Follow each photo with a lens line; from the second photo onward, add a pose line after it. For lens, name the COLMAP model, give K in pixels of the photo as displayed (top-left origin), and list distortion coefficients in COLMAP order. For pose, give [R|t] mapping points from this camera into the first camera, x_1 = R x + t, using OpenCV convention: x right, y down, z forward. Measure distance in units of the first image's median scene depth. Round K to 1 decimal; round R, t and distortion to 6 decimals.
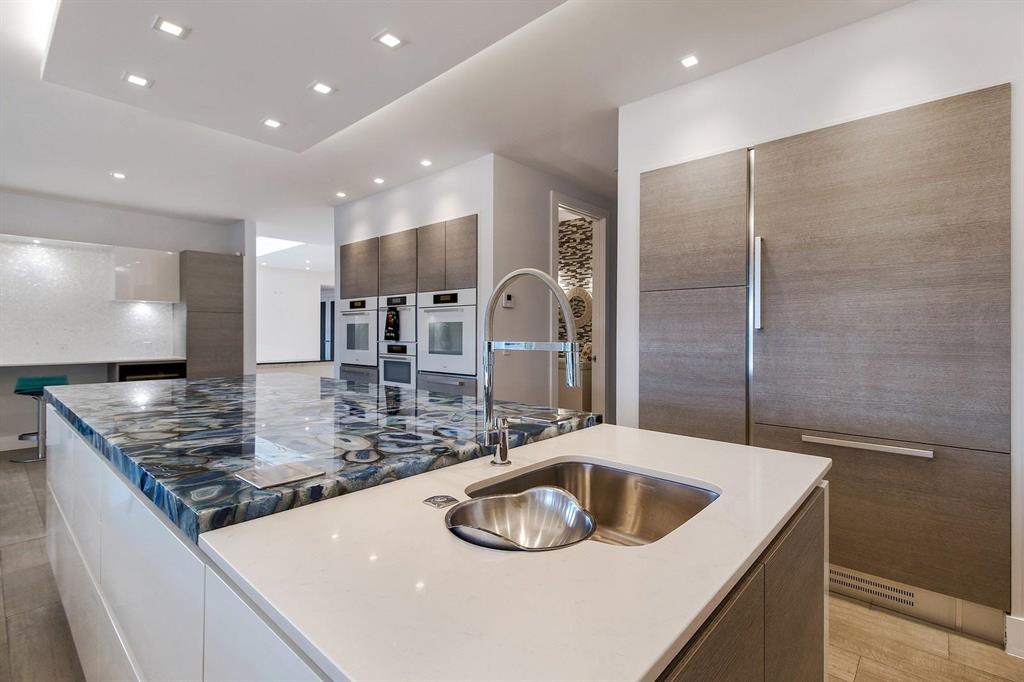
lens RADIAL K [[477.0, 0, 511.8], [0, 477.0, 334.2], [0, 0, 1]] dist [0.000515, 0.000043]
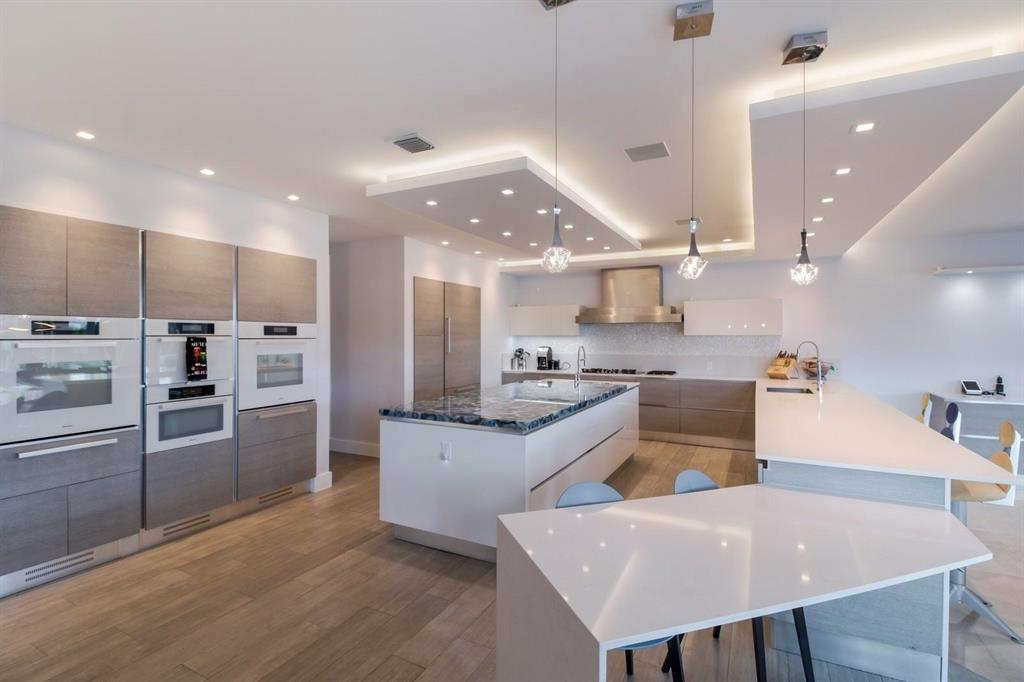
lens RADIAL K [[477.0, 0, 511.7], [0, 477.0, 339.1], [0, 0, 1]] dist [0.000515, 0.000043]
pose [[-0.262398, -0.009423, 0.964914, -1.184678], [0.000977, 0.999949, 0.010030, -0.063482], [-0.964959, 0.003575, -0.262375, 0.761945]]
